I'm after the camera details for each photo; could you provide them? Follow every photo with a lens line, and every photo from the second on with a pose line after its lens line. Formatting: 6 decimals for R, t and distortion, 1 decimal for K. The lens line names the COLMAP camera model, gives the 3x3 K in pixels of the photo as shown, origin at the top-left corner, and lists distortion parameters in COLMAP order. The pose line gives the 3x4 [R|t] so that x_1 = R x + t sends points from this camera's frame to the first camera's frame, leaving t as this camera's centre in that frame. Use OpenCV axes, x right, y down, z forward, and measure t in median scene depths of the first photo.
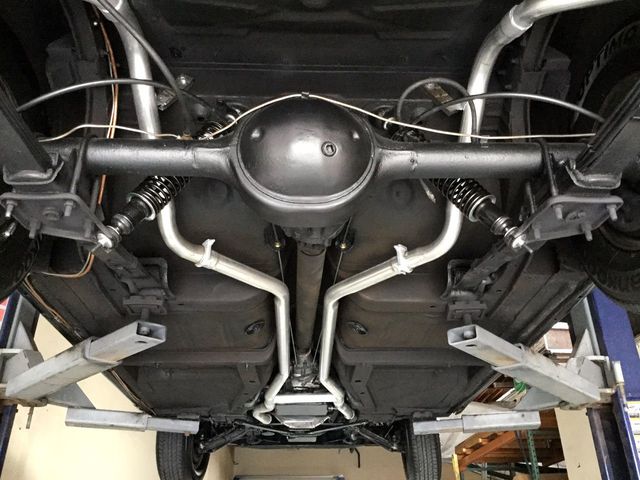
lens RADIAL K [[583.4, 0, 322.1], [0, 583.4, 240.2], [0, 0, 1]] dist [0.088819, -0.159672]
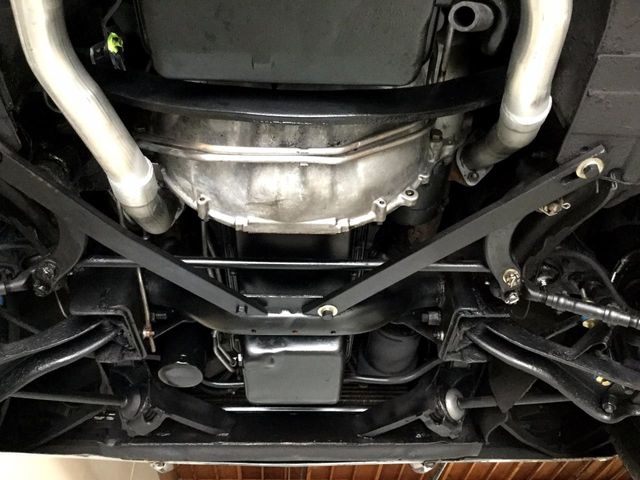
lens RADIAL K [[584.2, 0, 322.0], [0, 584.2, 240.4], [0, 0, 1]] dist [0.044333, -0.062597]
pose [[0.999985, -0.001332, 0.005331, -0.047783], [0.002518, 0.973436, -0.228945, 0.752520], [-0.004885, 0.228955, 0.973425, 1.570758]]
